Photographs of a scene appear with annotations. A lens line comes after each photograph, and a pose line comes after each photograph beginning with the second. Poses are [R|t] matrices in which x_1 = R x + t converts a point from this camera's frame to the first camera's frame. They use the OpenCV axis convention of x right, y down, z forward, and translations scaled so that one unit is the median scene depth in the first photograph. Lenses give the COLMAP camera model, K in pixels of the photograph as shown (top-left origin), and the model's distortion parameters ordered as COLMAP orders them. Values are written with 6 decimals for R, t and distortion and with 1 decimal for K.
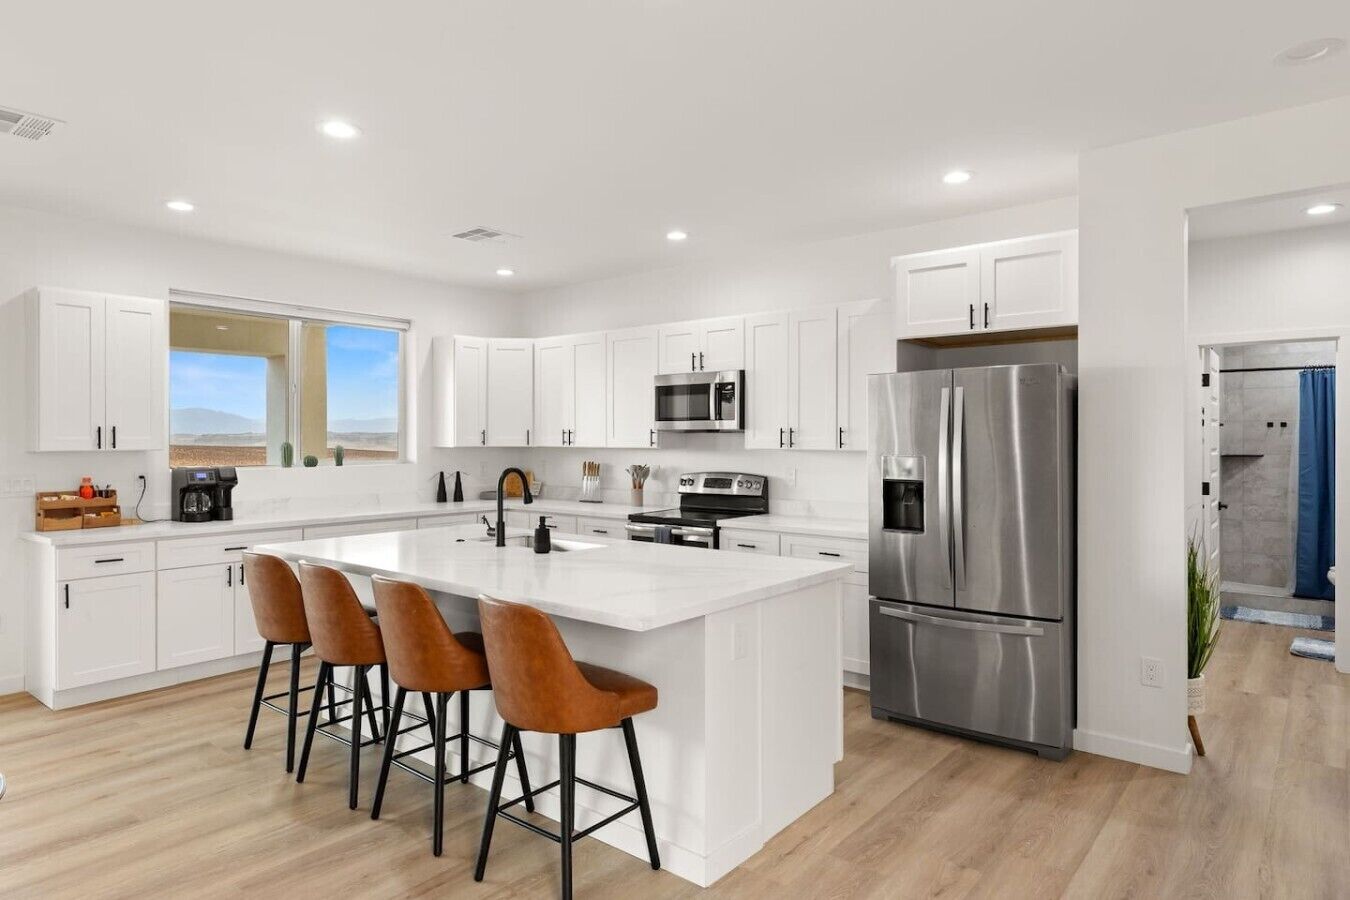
lens RADIAL K [[798.8, 0, 675.5], [0, 798.8, 443.7], [0, 0, 1]] dist [-0.002931, 0.001982]
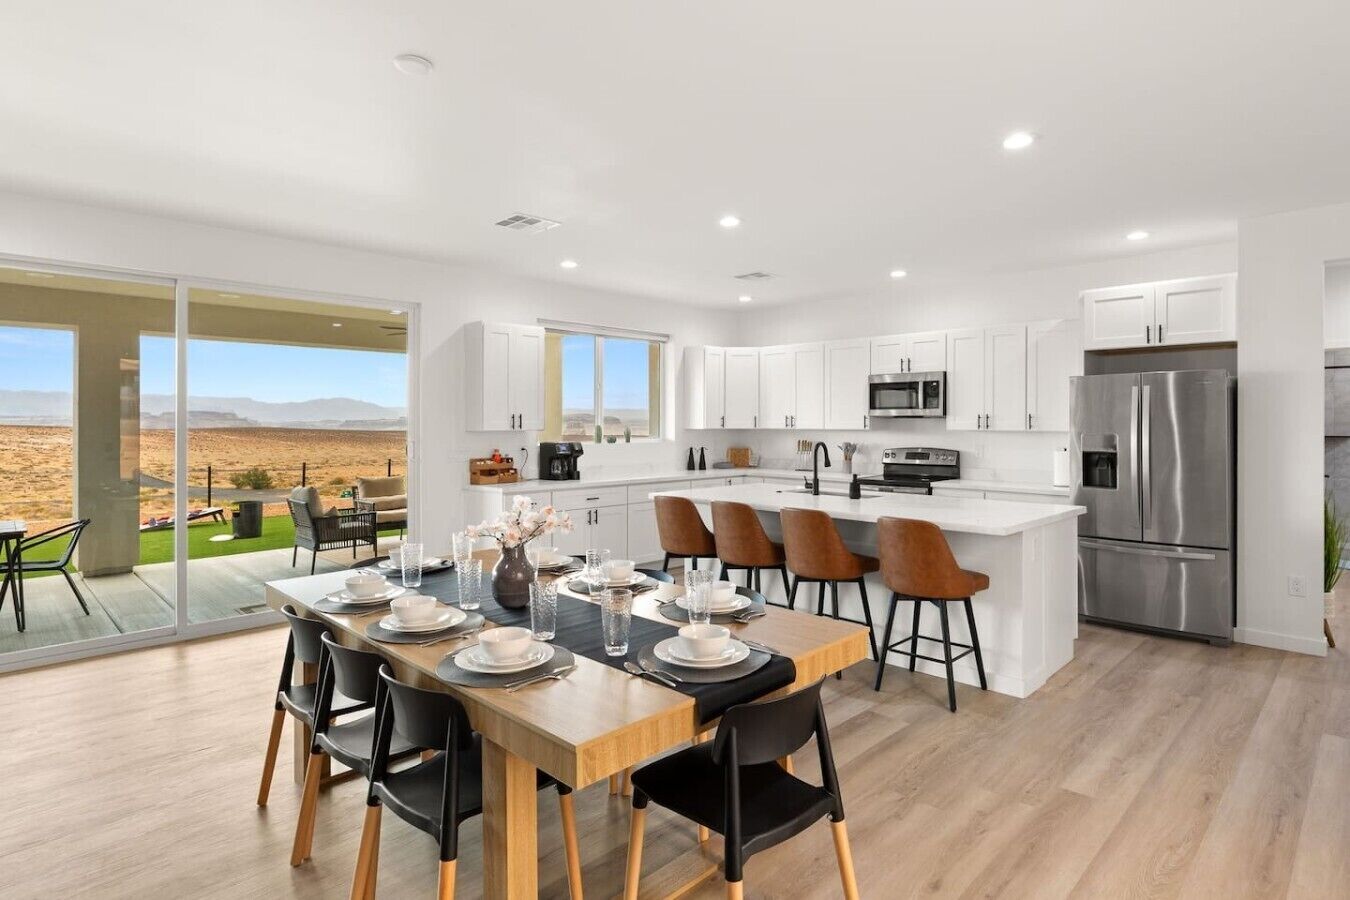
lens RADIAL K [[711.6, 0, 670.8], [0, 711.6, 428.6], [0, 0, 1]] dist [-0.012925, 0.001394]
pose [[0.994357, 0.000674, -0.106079, -0.292147], [-0.000634, 1.000000, 0.000411, 0.004403], [0.106080, -0.000341, 0.994358, -0.281964]]
